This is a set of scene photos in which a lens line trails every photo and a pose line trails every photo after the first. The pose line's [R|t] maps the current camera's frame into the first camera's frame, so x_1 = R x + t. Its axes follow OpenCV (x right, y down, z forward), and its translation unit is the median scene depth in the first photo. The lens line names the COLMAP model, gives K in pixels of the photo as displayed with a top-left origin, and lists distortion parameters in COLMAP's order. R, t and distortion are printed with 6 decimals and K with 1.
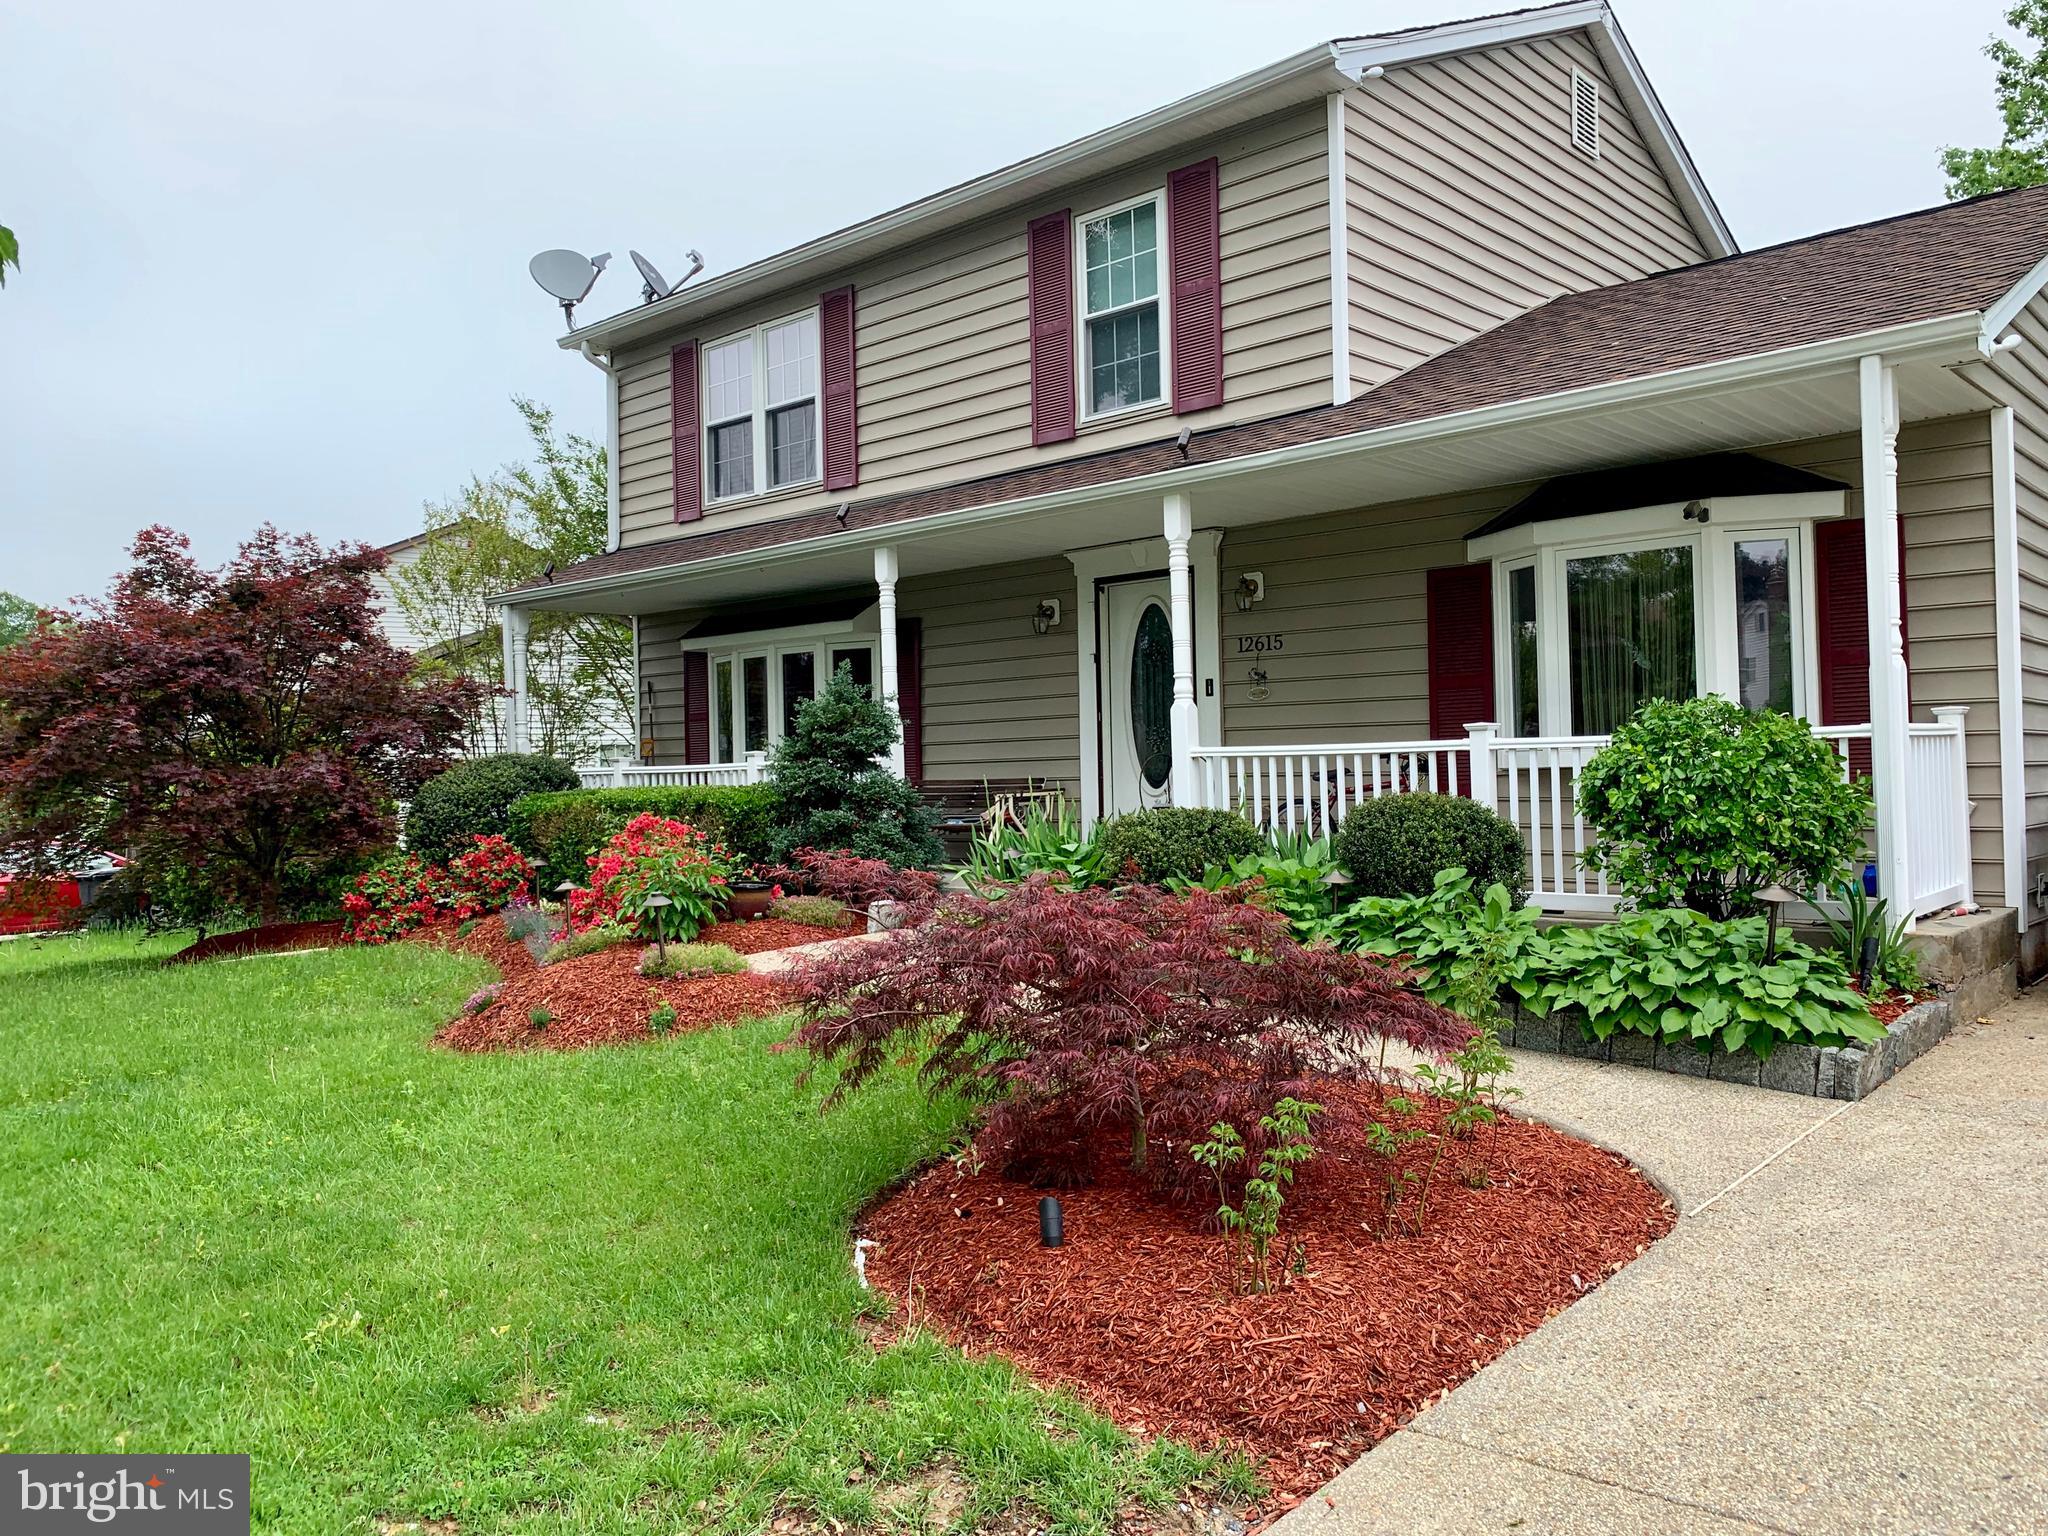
lens RADIAL K [[1545.3, 0, 1024.0], [0, 1545.3, 768.0], [0, 0, 1]] dist [0.130370, 0.000867]
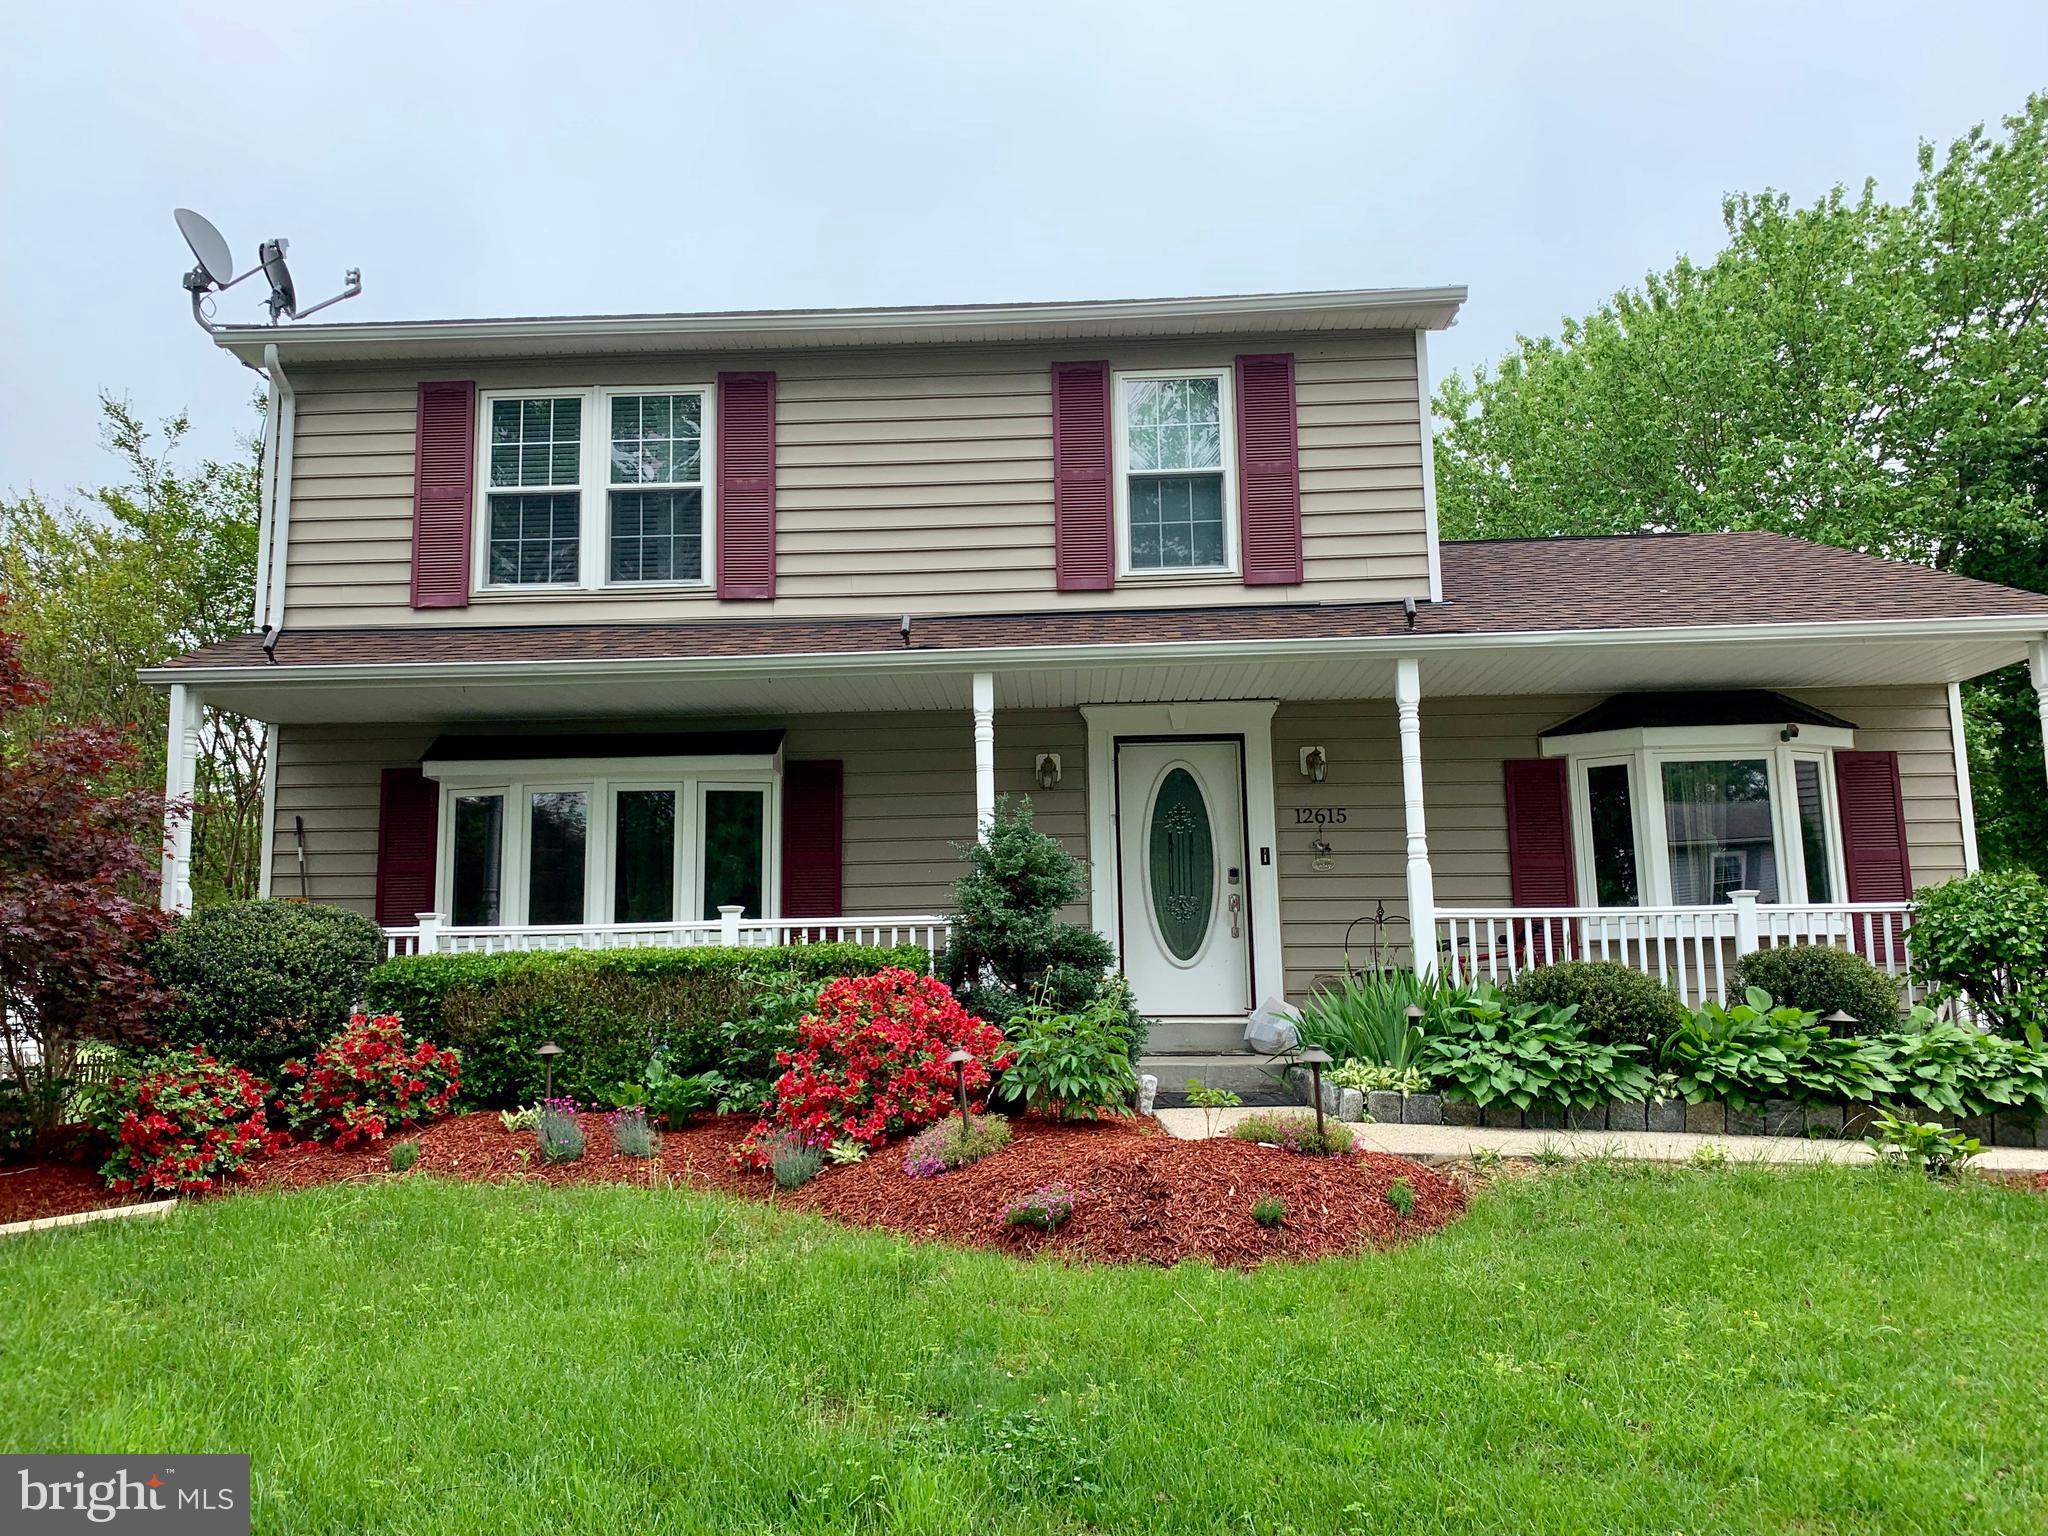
lens RADIAL K [[1275.6, 0, 1023.8], [0, 1275.6, 830.9], [0, 0, 1]] dist [0.061841, -0.000814]
pose [[0.774064, 0.069784, 0.629249, -0.500442], [-0.006466, 0.994726, -0.102361, 0.016724], [-0.633074, 0.075165, 0.770433, 0.443204]]
